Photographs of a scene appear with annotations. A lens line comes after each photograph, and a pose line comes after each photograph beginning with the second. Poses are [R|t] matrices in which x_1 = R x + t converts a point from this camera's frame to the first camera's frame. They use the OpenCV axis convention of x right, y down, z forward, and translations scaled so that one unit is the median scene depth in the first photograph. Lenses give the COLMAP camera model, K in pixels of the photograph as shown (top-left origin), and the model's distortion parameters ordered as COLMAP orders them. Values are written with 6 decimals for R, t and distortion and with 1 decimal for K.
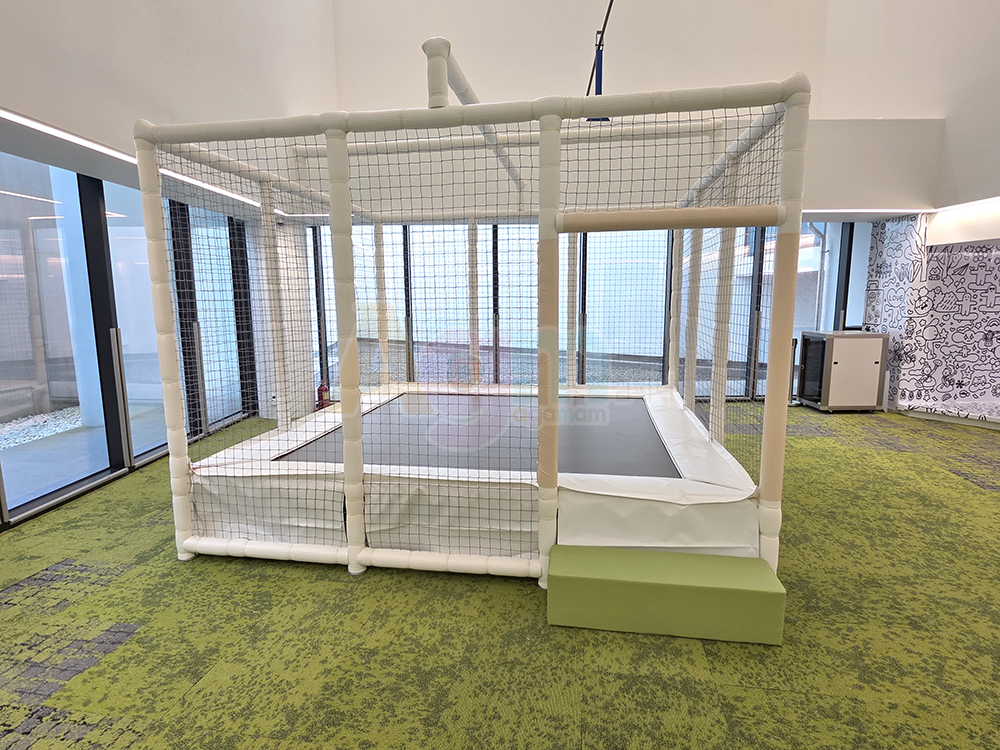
lens RADIAL K [[537.8, 0, 498.2], [0, 537.8, 375.0], [0, 0, 1]] dist [-0.005265, 0.002201]
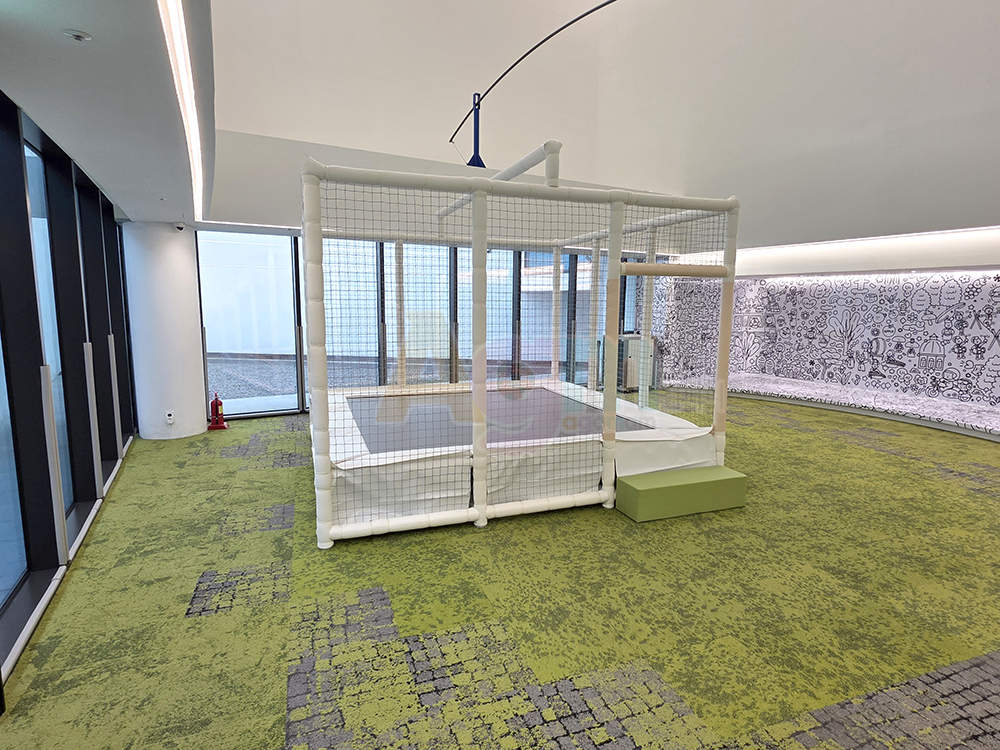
lens RADIAL K [[537.8, 0, 497.3], [0, 537.8, 374.3], [0, 0, 1]] dist [-0.005265, 0.002201]
pose [[0.872308, -0.048867, 0.486508, -0.832550], [0.054401, 0.998515, 0.002754, 0.000301], [-0.485921, 0.024064, 0.873672, -0.160530]]
